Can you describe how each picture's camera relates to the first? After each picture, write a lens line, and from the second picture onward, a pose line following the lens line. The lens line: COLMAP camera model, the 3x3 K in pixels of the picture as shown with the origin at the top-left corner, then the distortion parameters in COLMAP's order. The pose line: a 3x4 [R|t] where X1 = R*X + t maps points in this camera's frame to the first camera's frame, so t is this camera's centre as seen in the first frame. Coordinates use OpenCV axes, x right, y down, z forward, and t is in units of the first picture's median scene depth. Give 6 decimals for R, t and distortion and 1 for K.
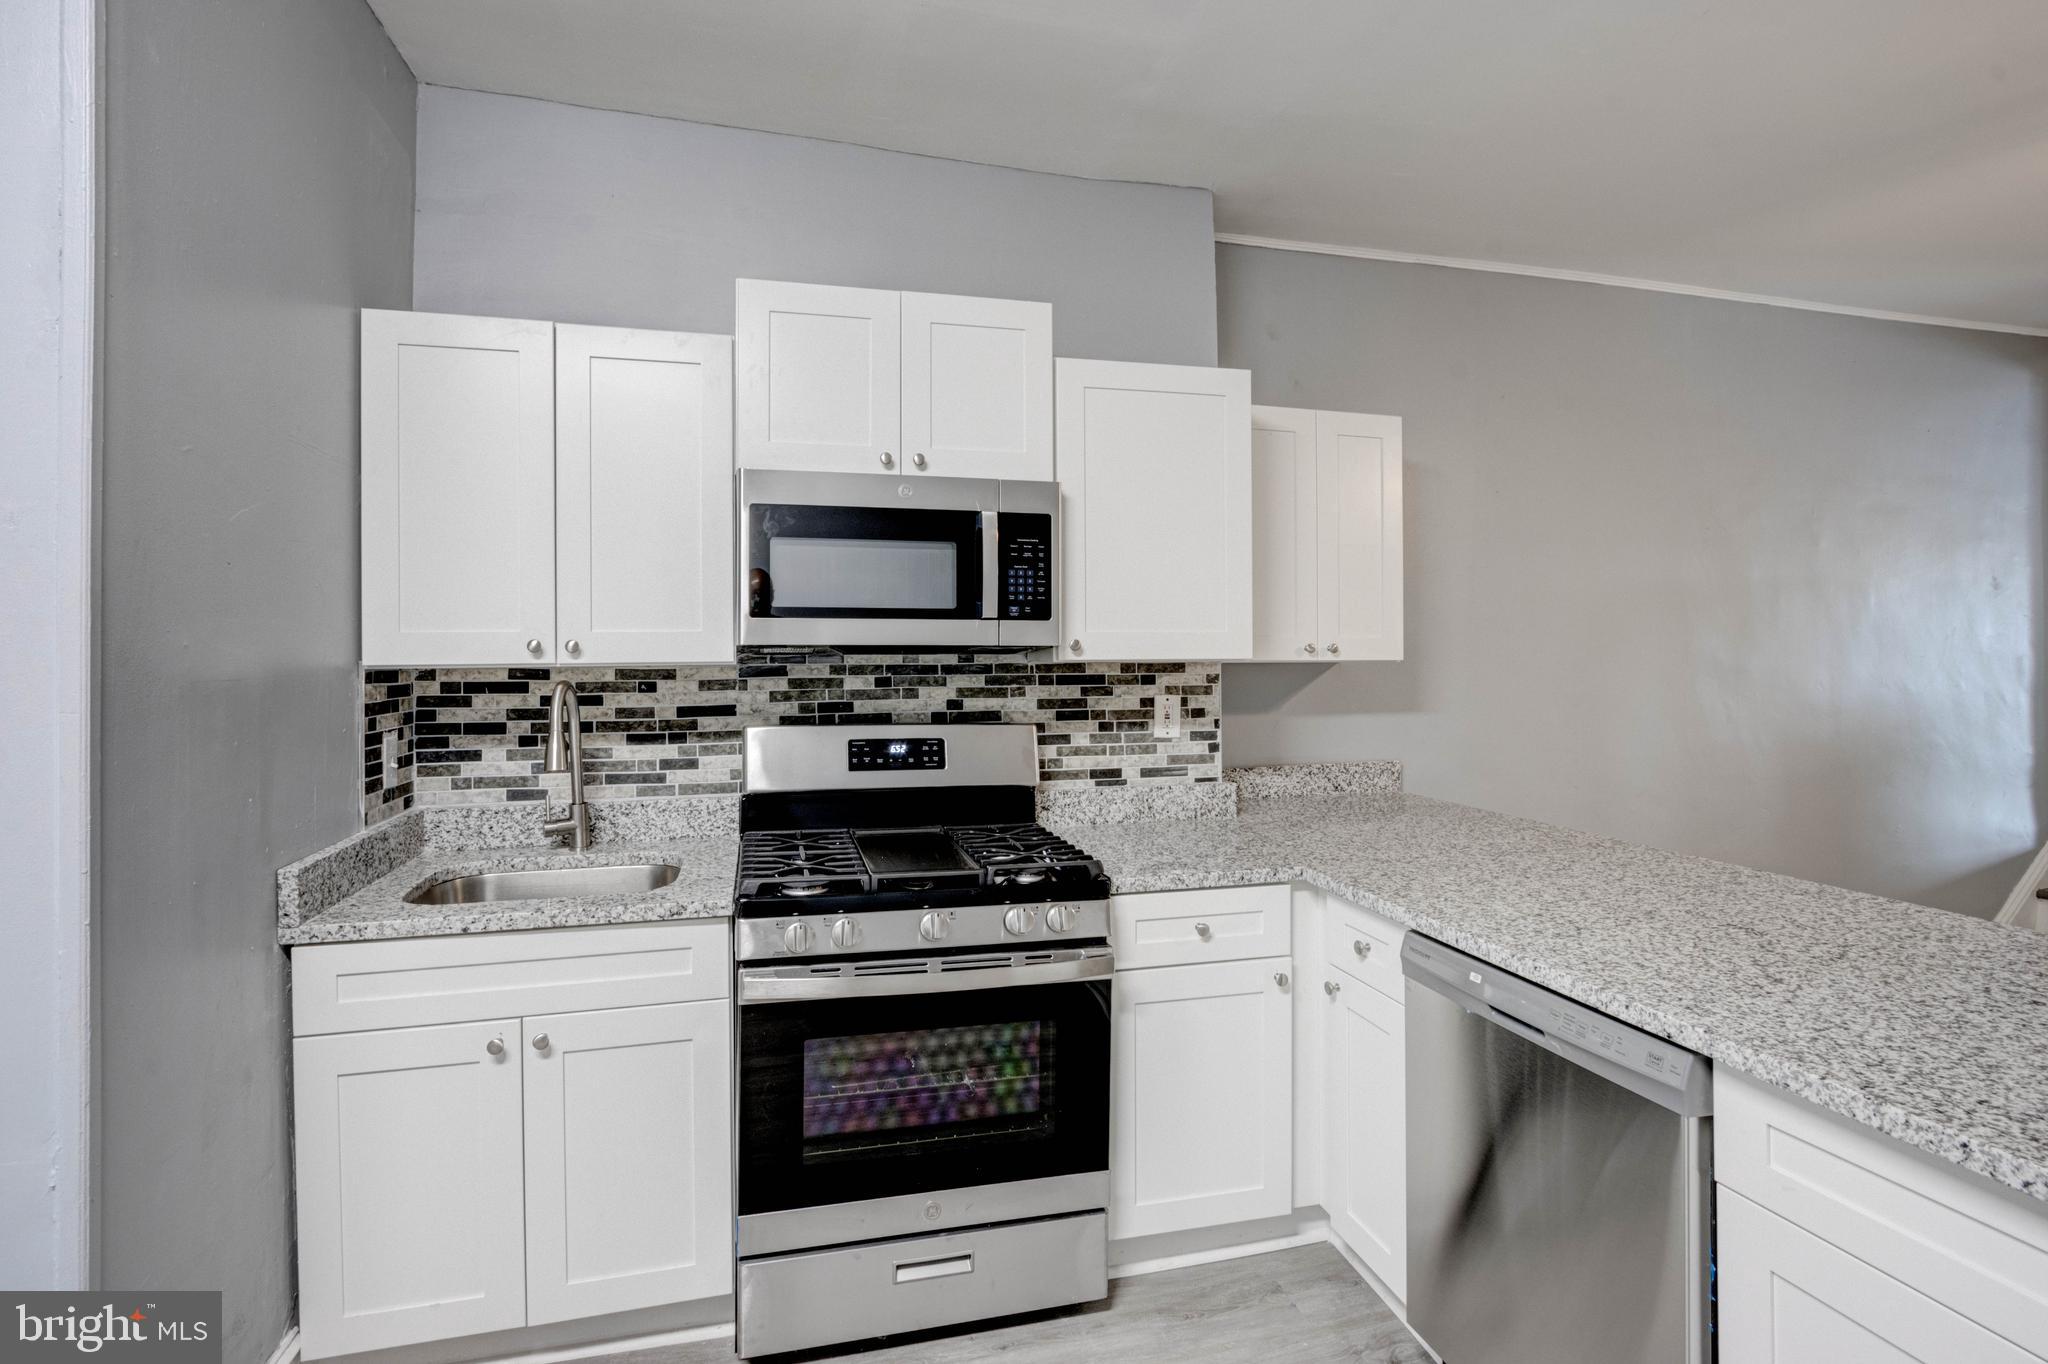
lens RADIAL K [[956.0, 0, 999.6], [0, 956.0, 655.5], [0, 0, 1]] dist [-0.014071, -0.000041]
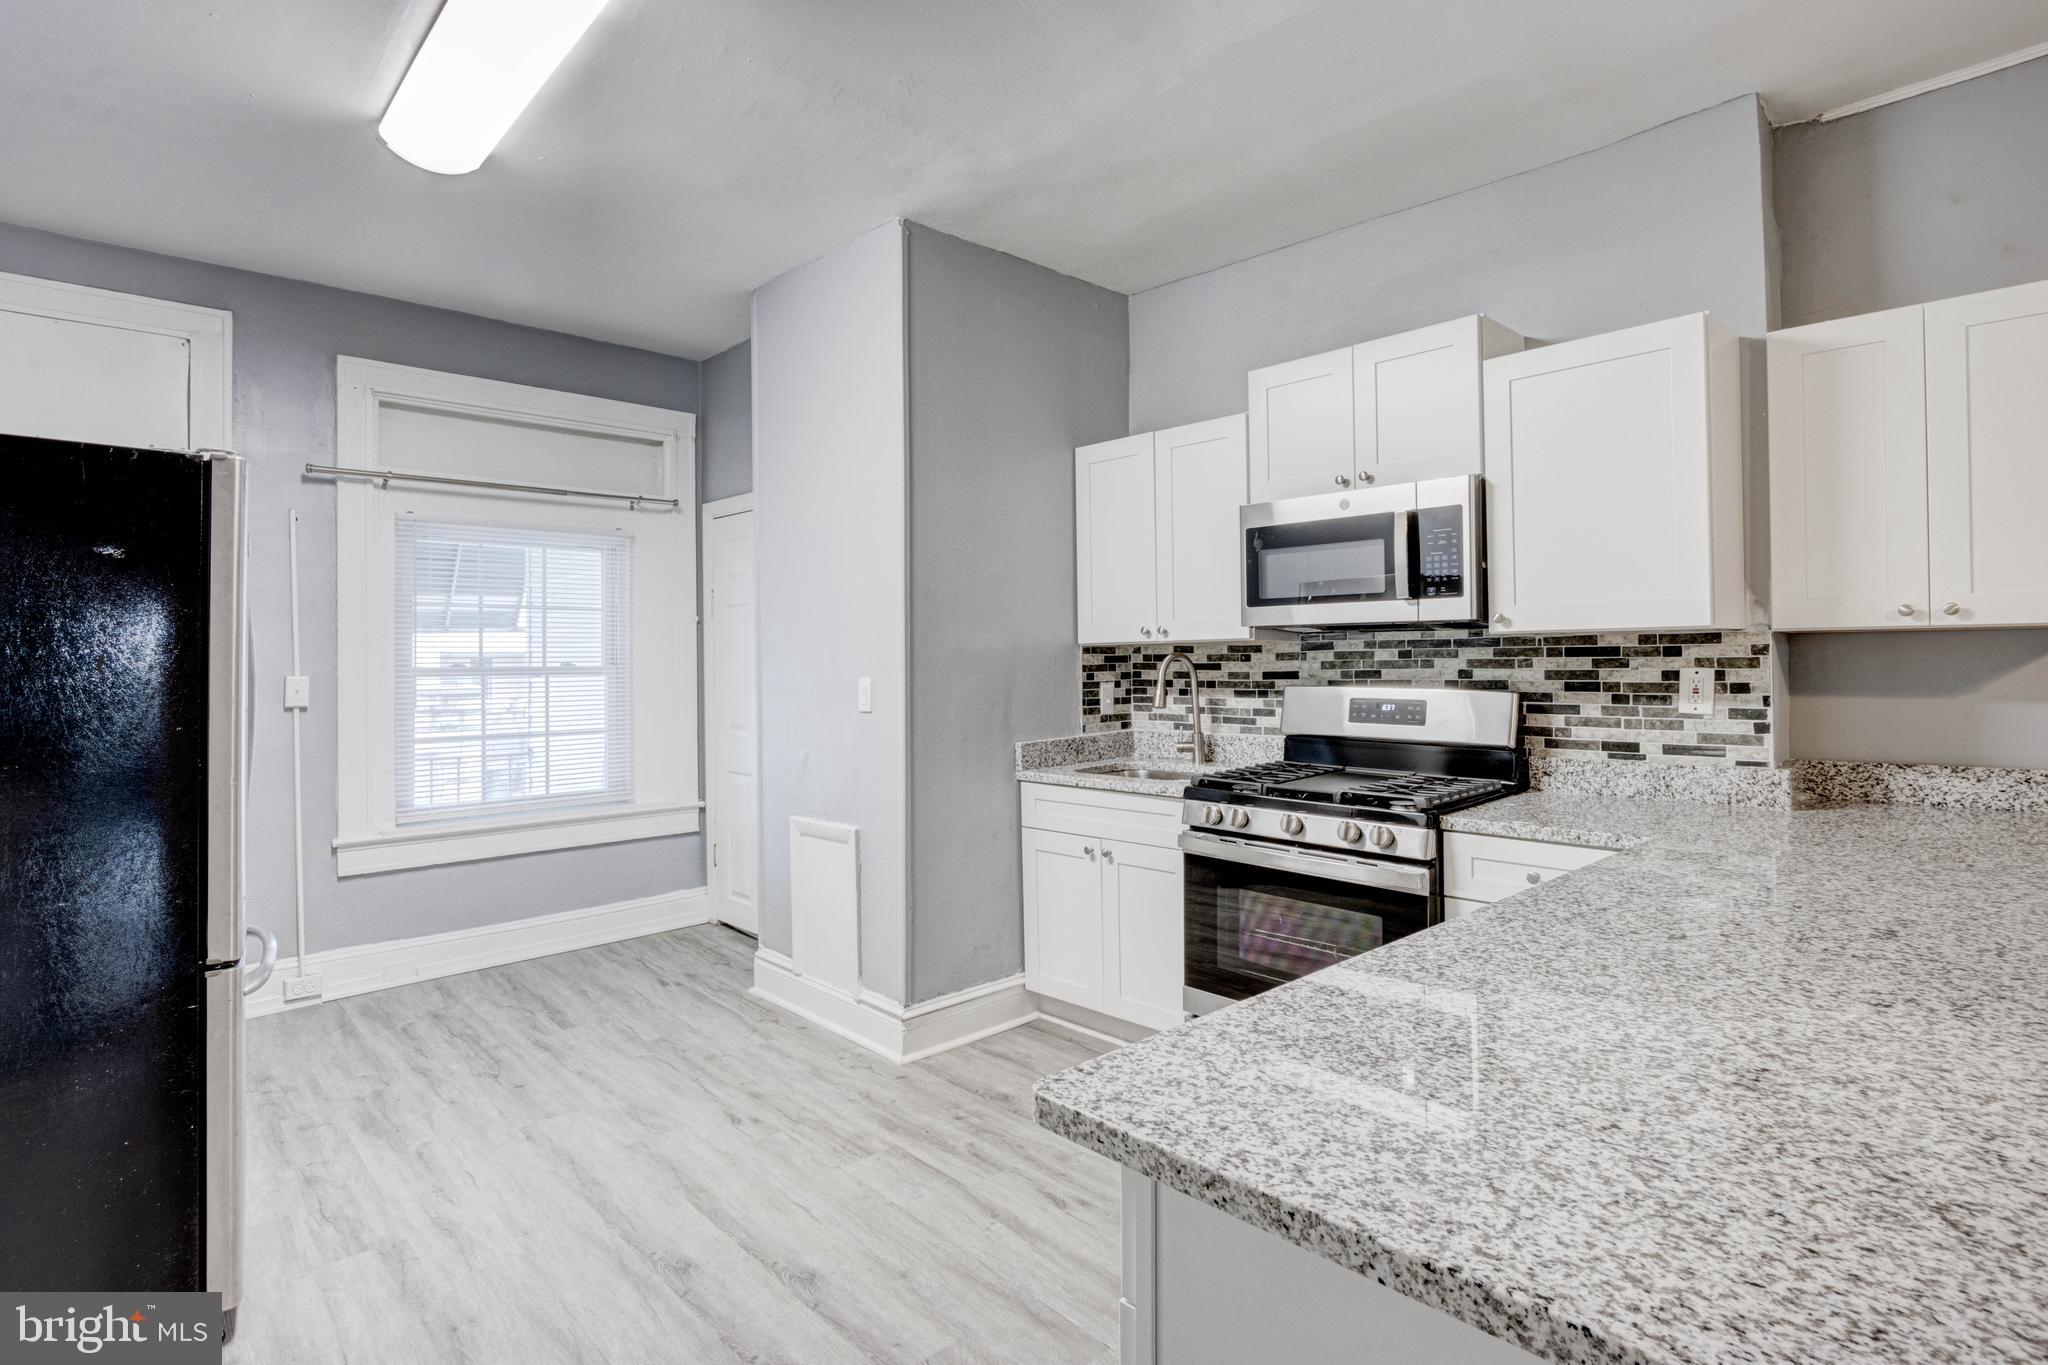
lens RADIAL K [[1008.3, 0, 1011.1], [0, 1008.3, 647.7], [0, 0, 1]] dist [-0.010886, 0.000084]
pose [[0.497356, -0.011086, -0.867476, 0.726627], [0.010356, 0.999923, -0.006841, 0.022947], [0.867485, -0.005582, 0.497432, -0.061216]]
